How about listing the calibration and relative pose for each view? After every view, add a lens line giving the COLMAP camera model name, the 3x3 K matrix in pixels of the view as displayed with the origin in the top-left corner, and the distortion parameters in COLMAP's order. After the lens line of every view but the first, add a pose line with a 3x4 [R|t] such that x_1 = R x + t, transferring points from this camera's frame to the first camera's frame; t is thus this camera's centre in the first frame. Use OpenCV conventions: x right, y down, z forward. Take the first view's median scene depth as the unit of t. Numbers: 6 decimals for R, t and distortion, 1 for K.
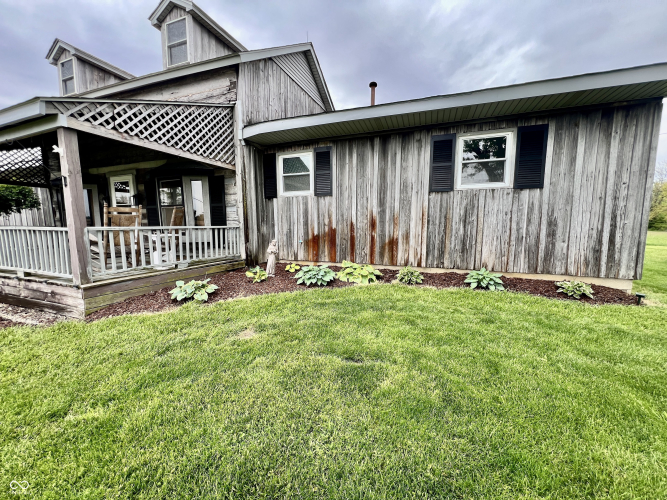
lens RADIAL K [[268.4, 0, 332.1], [0, 268.4, 255.3], [0, 0, 1]] dist [-0.002332, 0.000765]
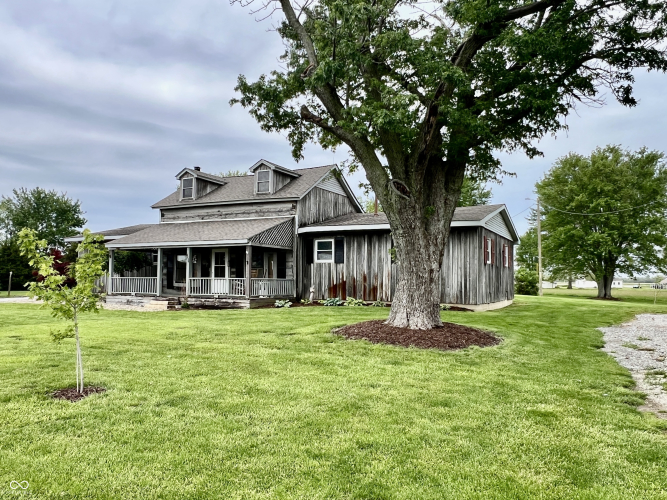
lens RADIAL K [[504.3, 0, 335.0], [0, 504.3, 251.0], [0, 0, 1]] dist [-0.005487, -0.008433]
pose [[0.995010, 0.006021, -0.099595, 0.290769], [-0.023497, 0.984245, -0.175242, 0.310986], [0.096971, 0.176707, 0.979475, -2.472530]]
